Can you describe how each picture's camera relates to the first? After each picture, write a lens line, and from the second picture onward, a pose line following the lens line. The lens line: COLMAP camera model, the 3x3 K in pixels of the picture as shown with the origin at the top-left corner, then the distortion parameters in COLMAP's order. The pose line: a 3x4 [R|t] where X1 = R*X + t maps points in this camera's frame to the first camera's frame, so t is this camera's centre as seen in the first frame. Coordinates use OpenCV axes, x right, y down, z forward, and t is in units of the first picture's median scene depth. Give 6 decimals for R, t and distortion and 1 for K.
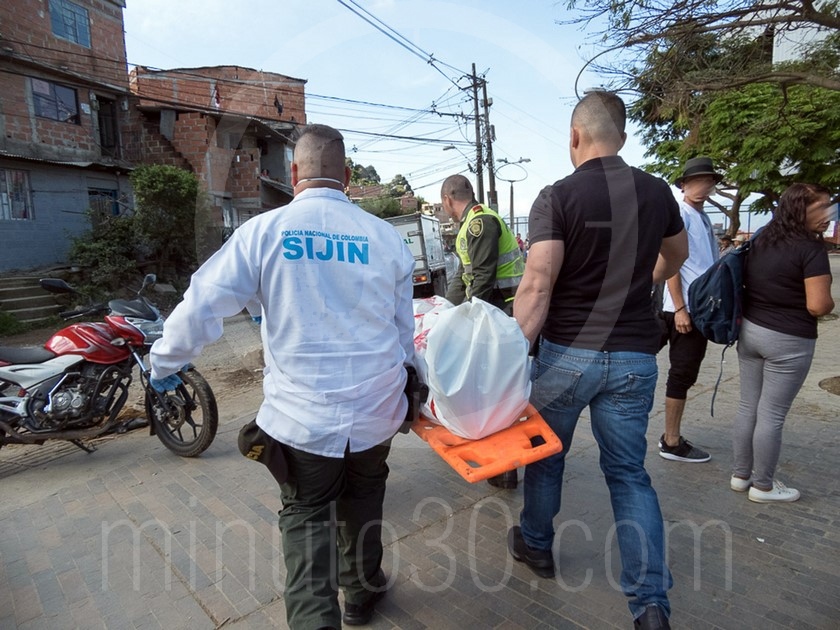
lens RADIAL K [[577.7, 0, 420.5], [0, 577.7, 318.6], [0, 0, 1]] dist [0.011331, 0.002998]
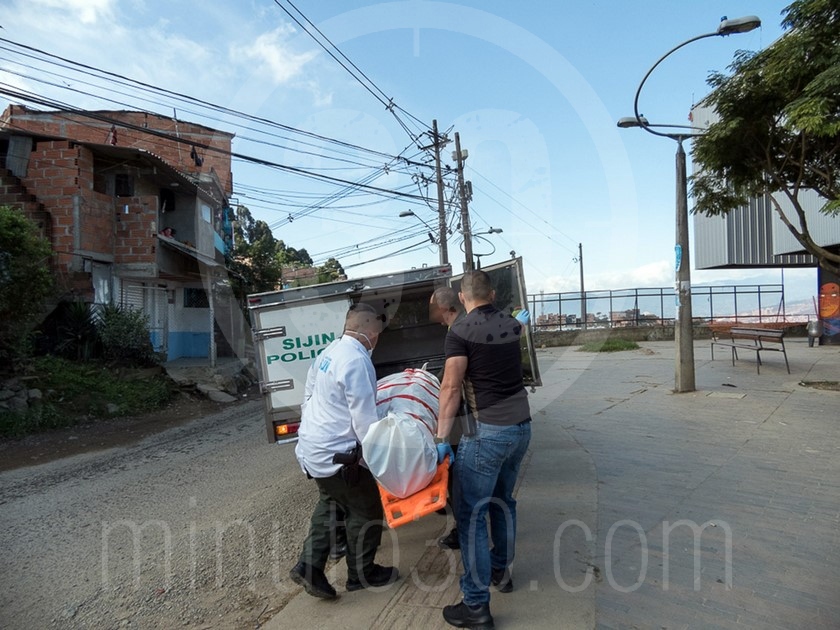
lens RADIAL K [[577.7, 0, 423.2], [0, 577.7, 311.4], [0, 0, 1]] dist [0.011331, 0.002998]
pose [[0.992441, 0.006834, 0.122530, -0.029026], [0.012314, 0.987864, -0.154834, -0.027268], [-0.122101, 0.155173, 0.980313, 0.205267]]
